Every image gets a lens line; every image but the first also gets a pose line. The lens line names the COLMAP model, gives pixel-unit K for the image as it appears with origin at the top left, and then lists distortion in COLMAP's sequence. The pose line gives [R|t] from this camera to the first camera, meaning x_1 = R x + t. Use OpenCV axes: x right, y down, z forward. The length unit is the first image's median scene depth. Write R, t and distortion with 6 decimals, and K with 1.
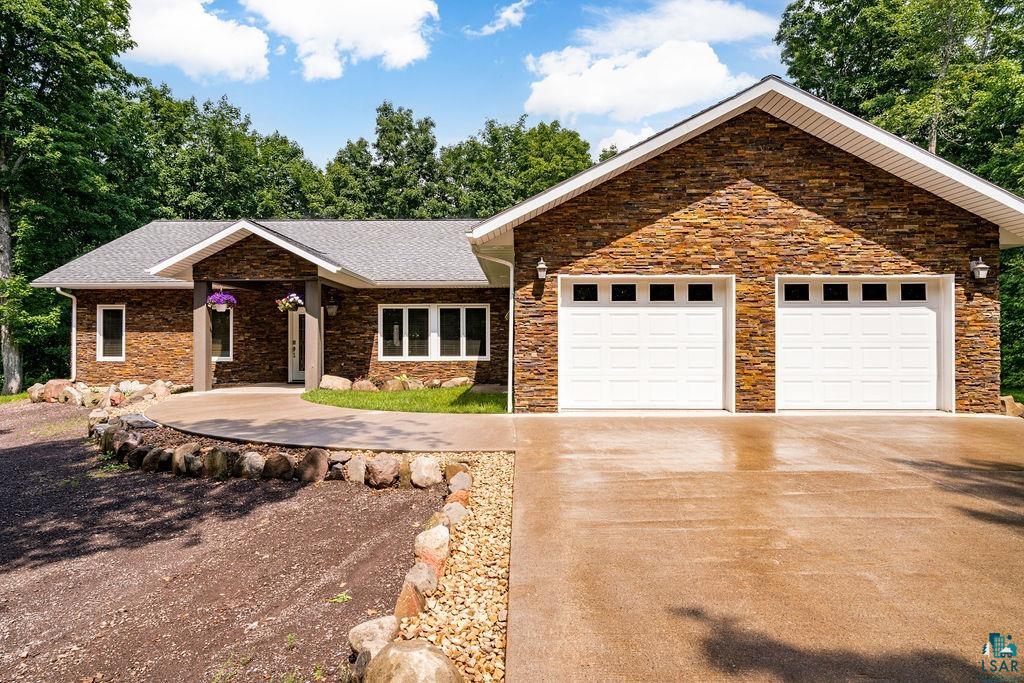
lens RADIAL K [[605.1, 0, 512.0], [0, 605.1, 341.5], [0, 0, 1]] dist [-0.001370, -0.000898]
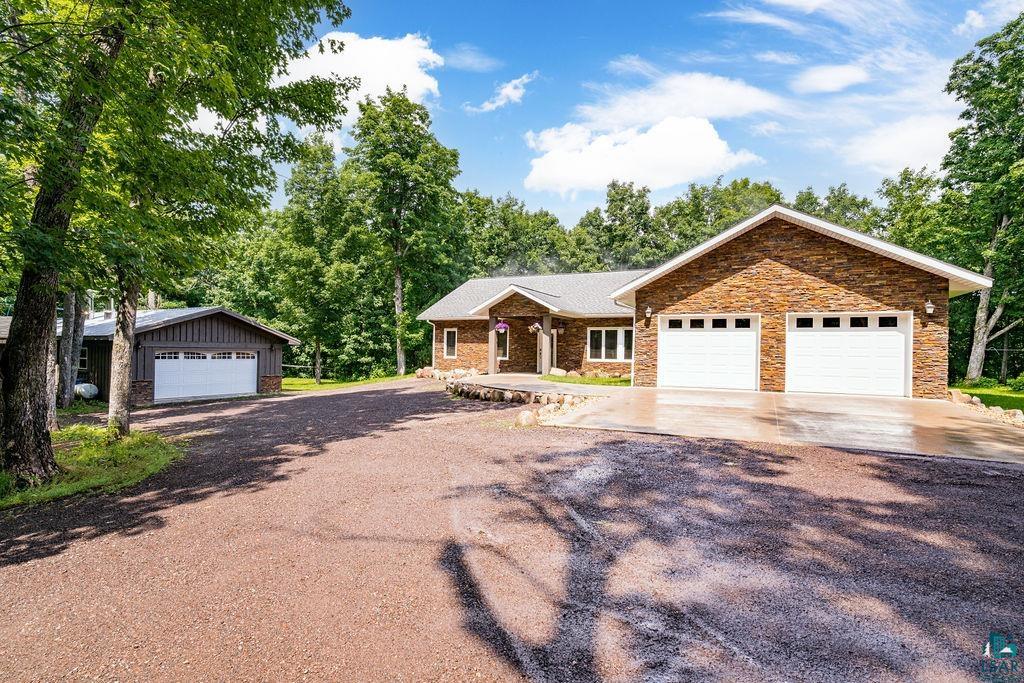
lens RADIAL K [[508.8, 0, 512.0], [0, 508.8, 341.5], [0, 0, 1]] dist [-0.003671, -0.000165]
pose [[0.903935, 0.005914, -0.427630, 0.198504], [-0.014900, 0.999733, -0.017670, 0.004960], [0.427411, 0.022344, 0.903781, -0.368261]]
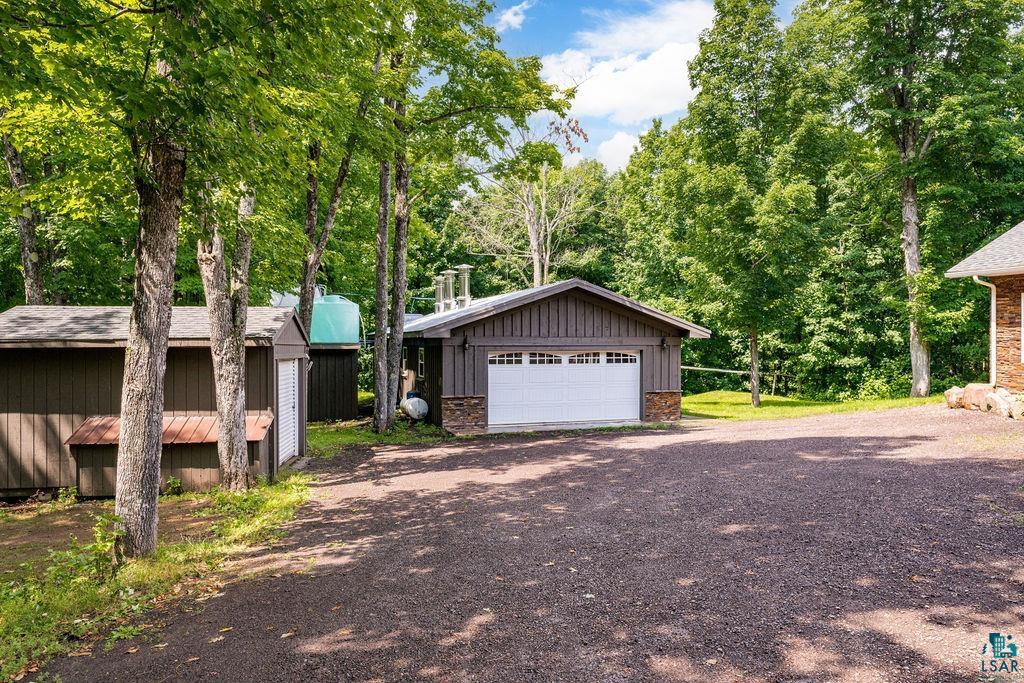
lens RADIAL K [[713.7, 0, 512.0], [0, 713.7, 341.5], [0, 0, 1]] dist [0.008477, -0.000336]
pose [[0.367843, -0.000249, -0.929888, -0.049628], [0.002665, 0.999996, 0.000787, 0.001072], [0.929884, -0.002767, 0.367842, 0.016604]]
